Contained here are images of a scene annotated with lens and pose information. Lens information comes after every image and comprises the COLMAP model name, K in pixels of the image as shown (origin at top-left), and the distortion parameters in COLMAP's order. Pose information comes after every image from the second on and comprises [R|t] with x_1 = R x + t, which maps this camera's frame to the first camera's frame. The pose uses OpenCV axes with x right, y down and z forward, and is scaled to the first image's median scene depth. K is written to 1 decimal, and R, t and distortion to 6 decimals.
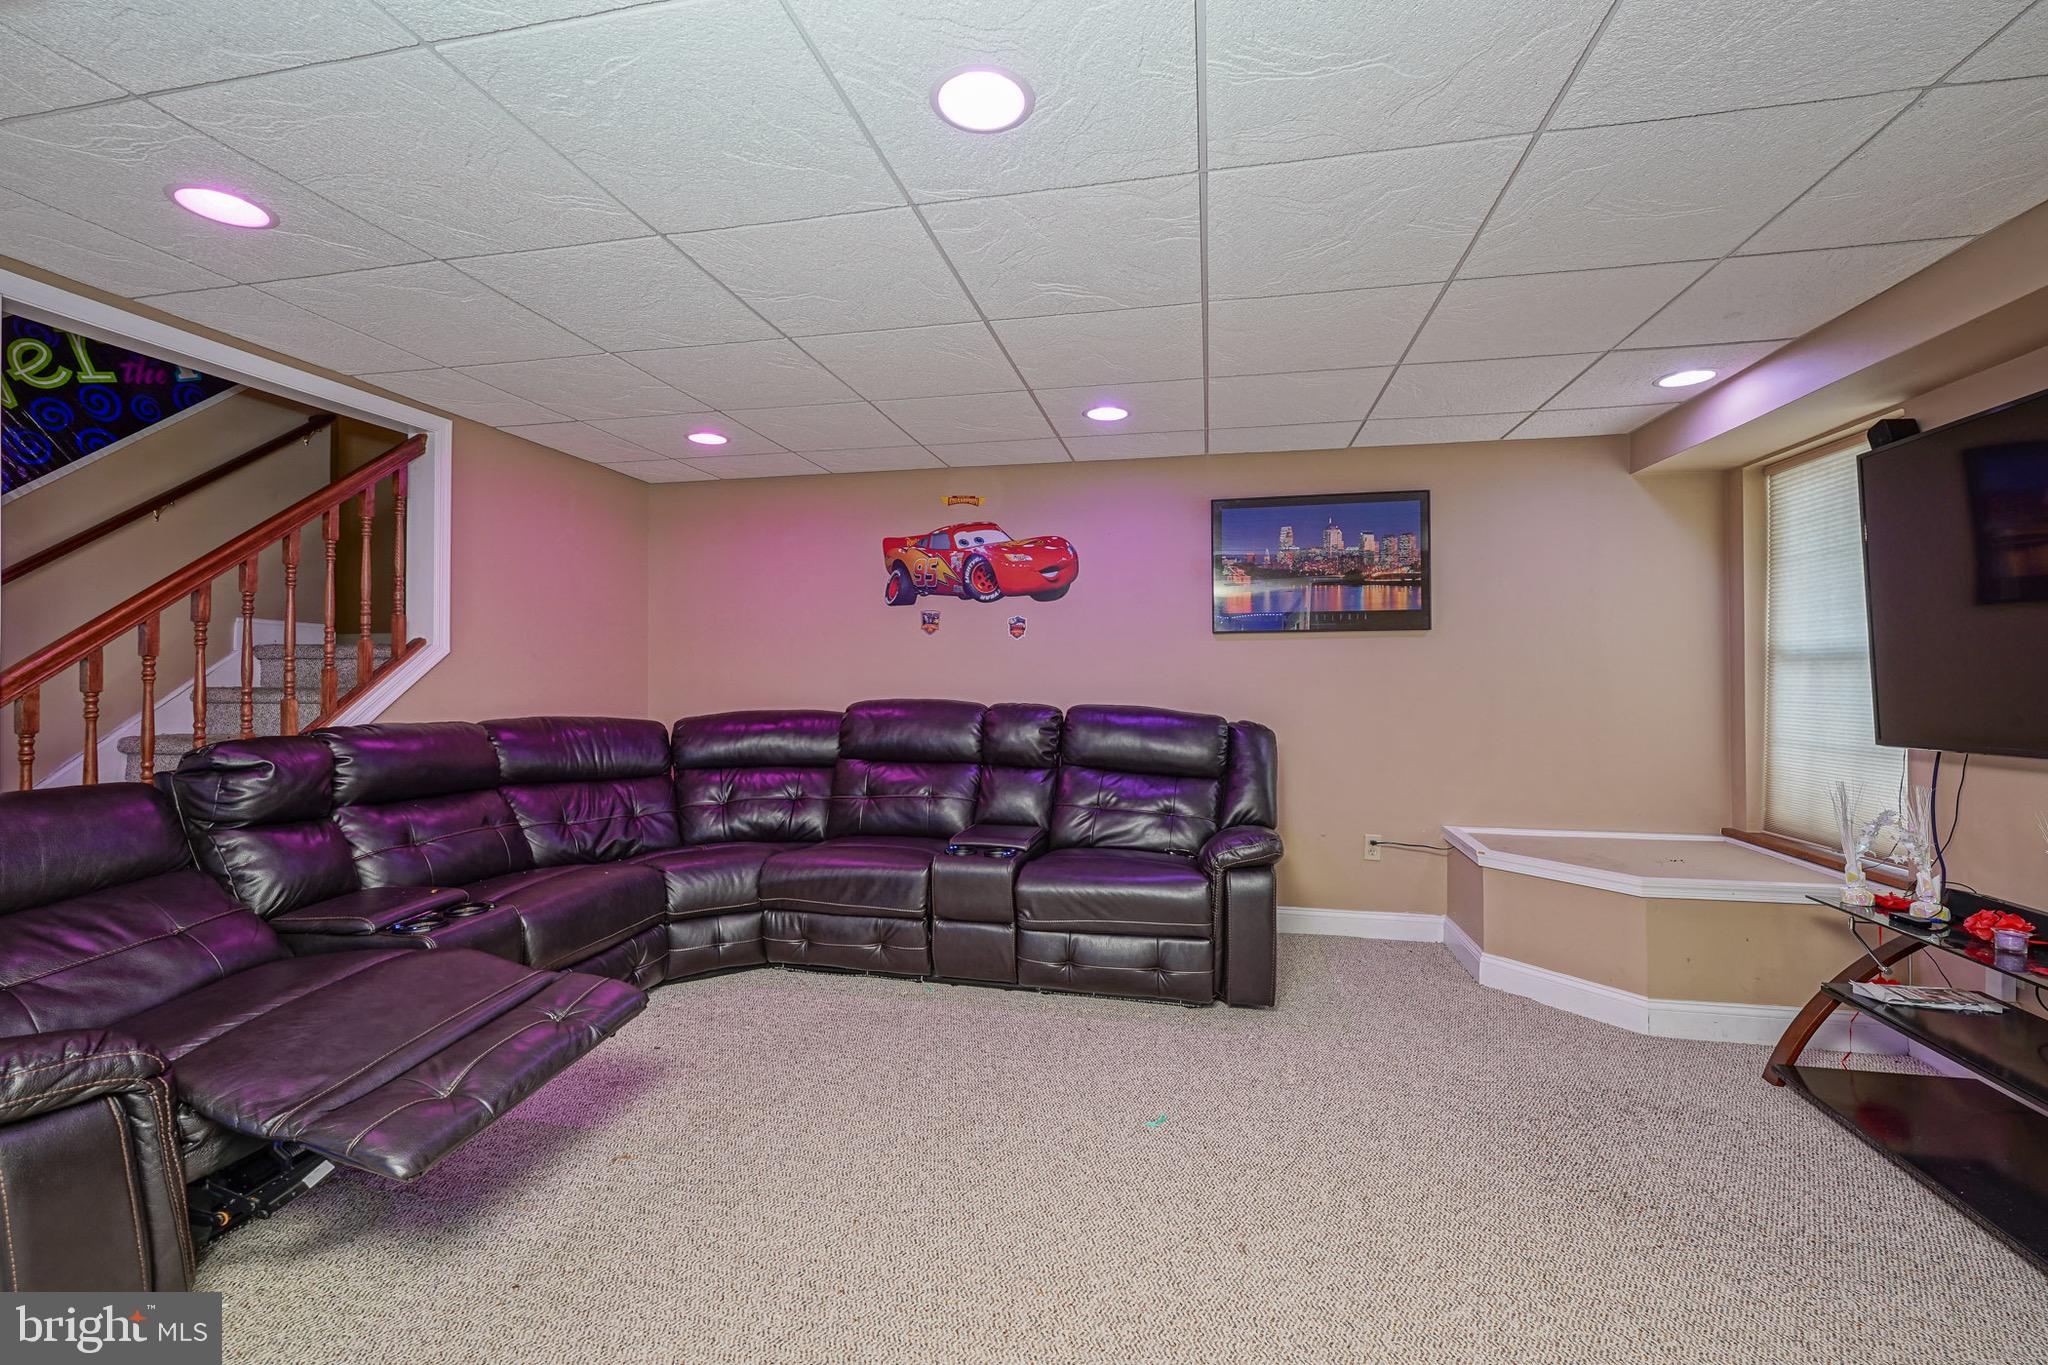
lens RADIAL K [[834.4, 0, 1007.4], [0, 834.4, 679.0], [0, 0, 1]] dist [0.003038, -0.000096]
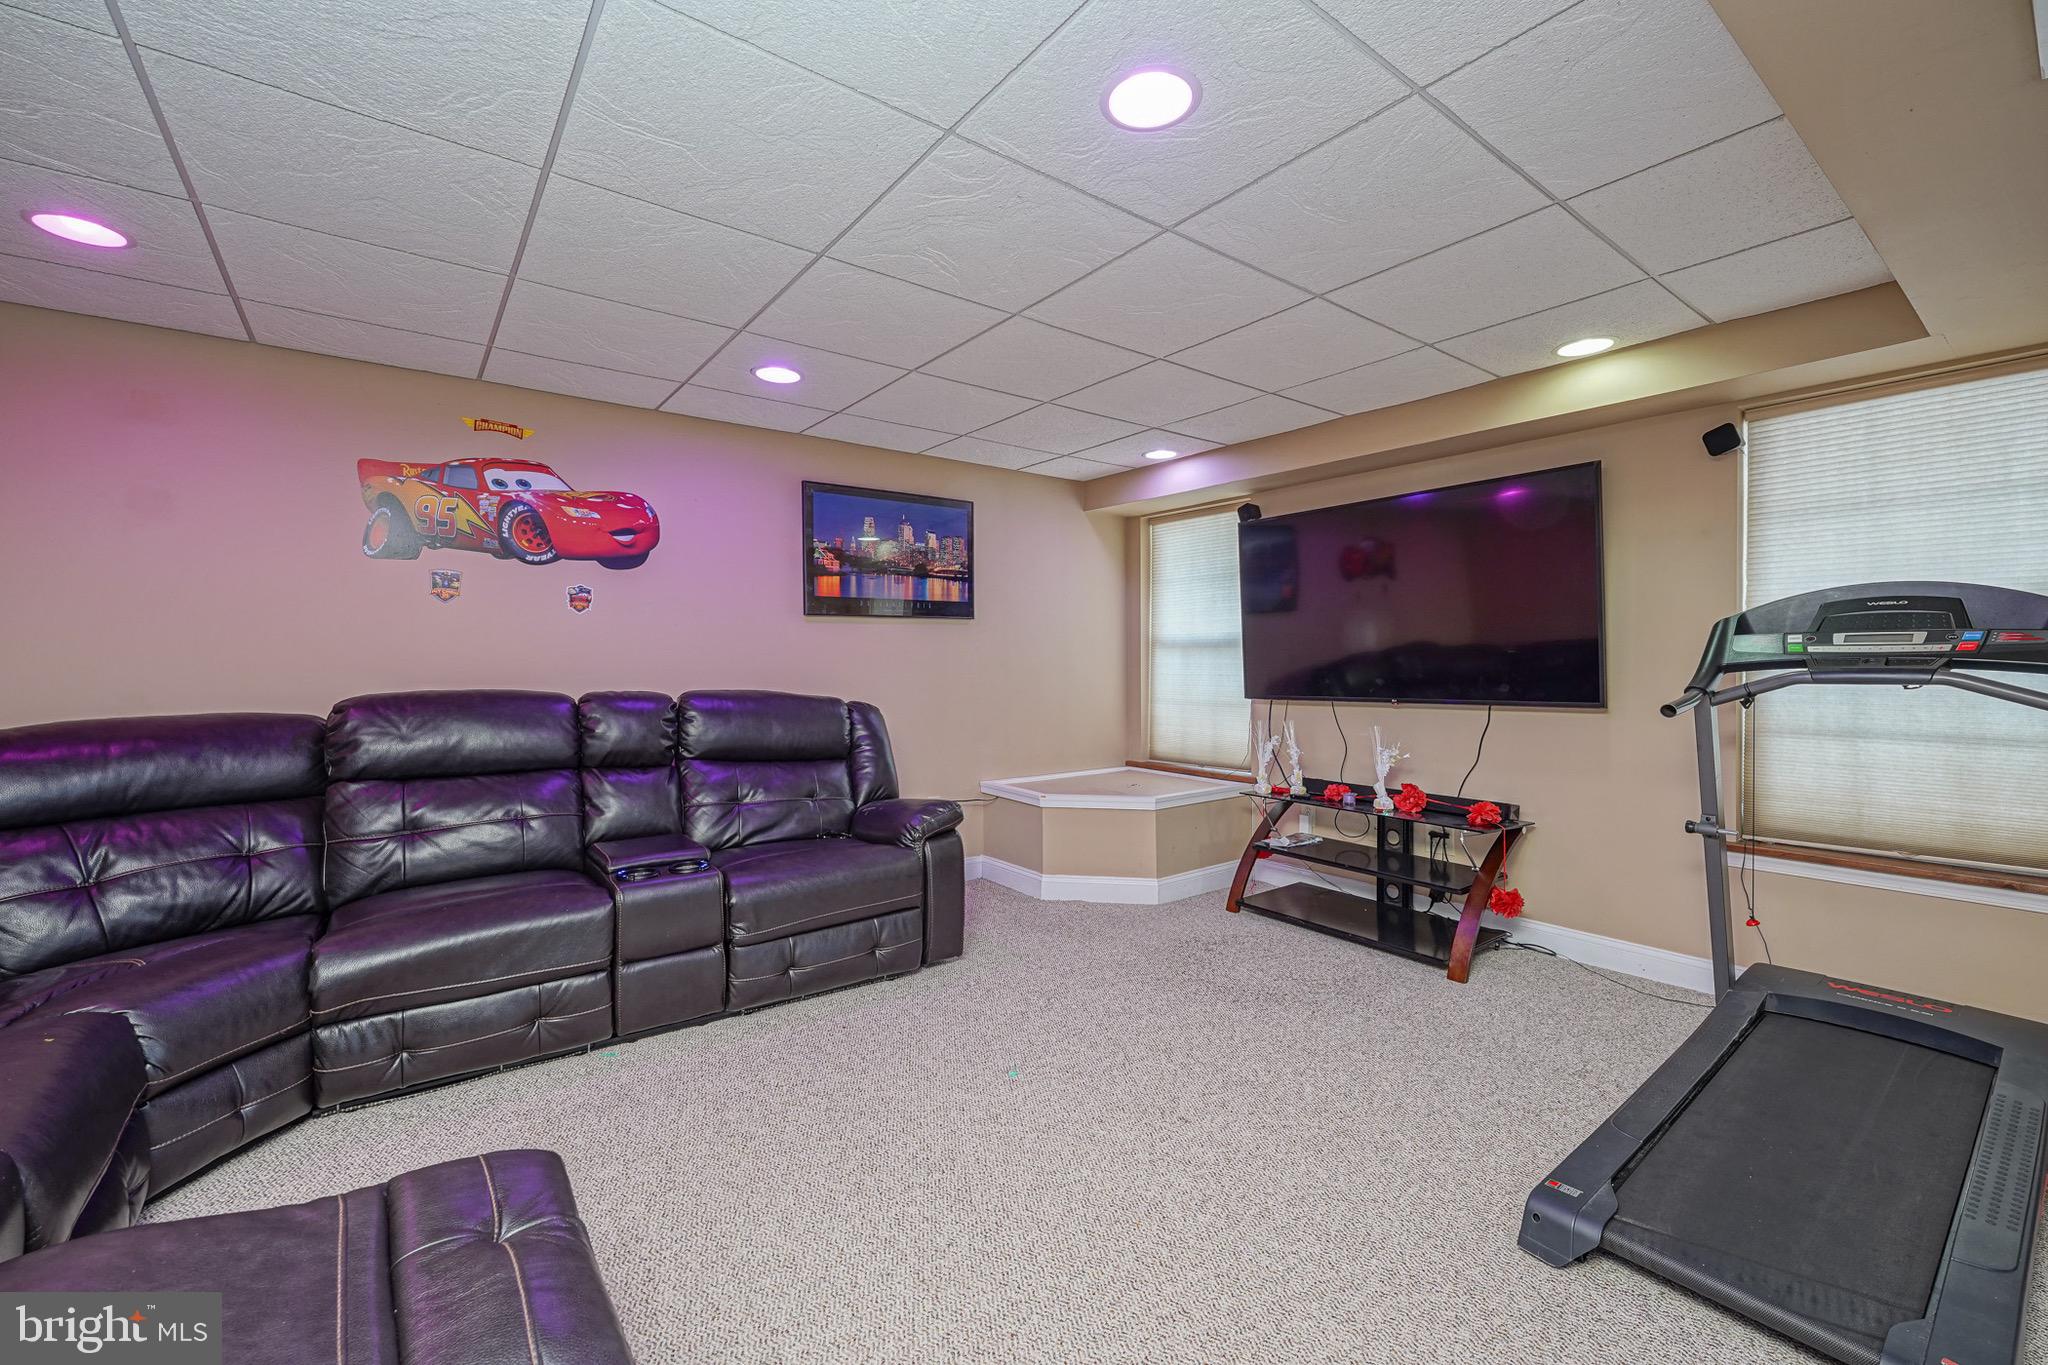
lens RADIAL K [[834.4, 0, 1008.8], [0, 834.4, 670.2], [0, 0, 1]] dist [0.003038, -0.000096]
pose [[0.670859, -0.012306, 0.741483, -0.344984], [0.004660, 0.999913, 0.012379, -0.000213], [-0.741570, -0.004849, 0.670858, 0.158097]]
